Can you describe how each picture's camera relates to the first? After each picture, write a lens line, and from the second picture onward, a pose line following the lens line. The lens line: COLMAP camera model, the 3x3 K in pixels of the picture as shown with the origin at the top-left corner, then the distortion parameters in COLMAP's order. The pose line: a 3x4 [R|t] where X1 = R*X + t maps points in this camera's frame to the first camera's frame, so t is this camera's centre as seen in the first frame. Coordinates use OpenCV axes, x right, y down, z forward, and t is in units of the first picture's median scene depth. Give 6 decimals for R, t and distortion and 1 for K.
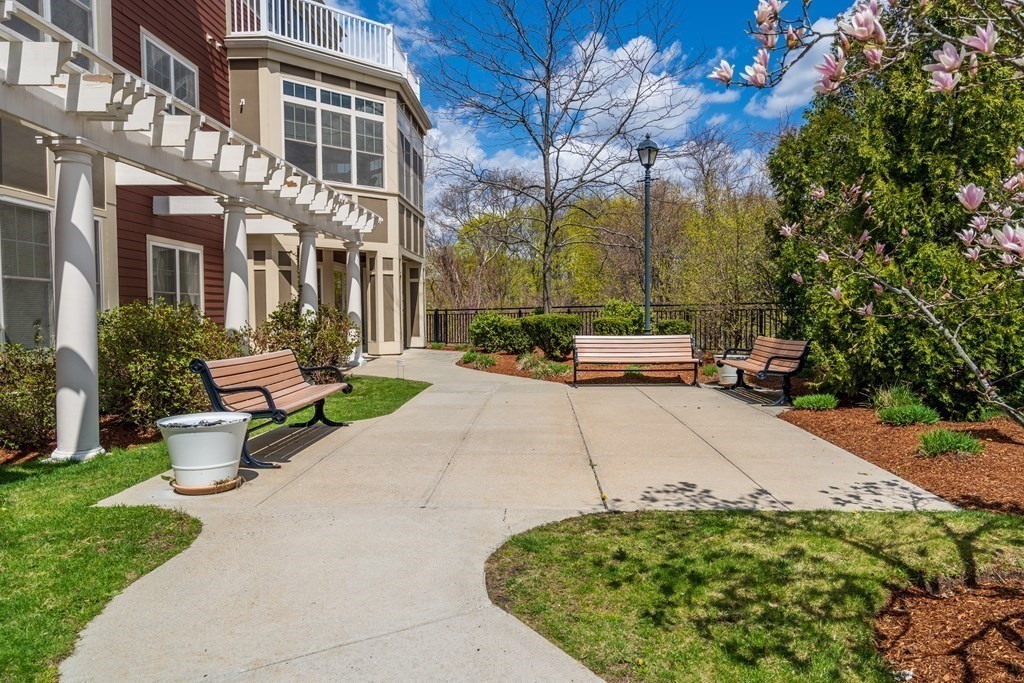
lens RADIAL K [[679.9, 0, 512.7], [0, 679.9, 341.5], [0, 0, 1]] dist [0.002093, 0.000100]
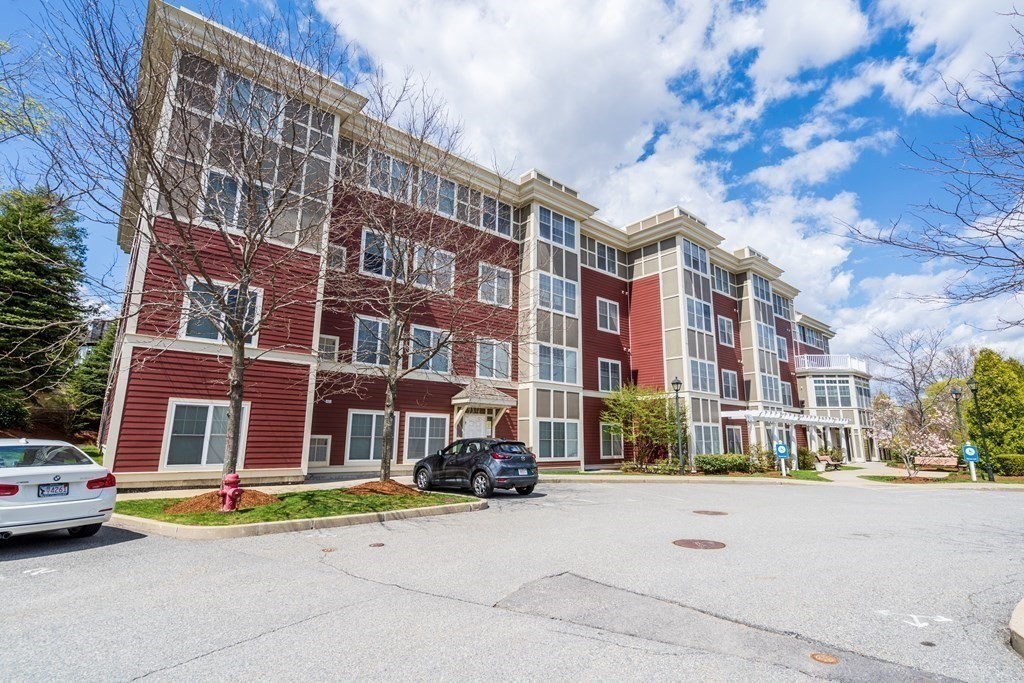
lens RADIAL K [[484.9, 0, 512.7], [0, 484.9, 344.4], [0, 0, 1]] dist [0.003977, 0.000134]
pose [[0.678490, -0.127359, -0.723486, 0.417025], [-0.043210, 0.976233, -0.212373, 0.035288], [0.733338, 0.175355, 0.656861, -1.702207]]
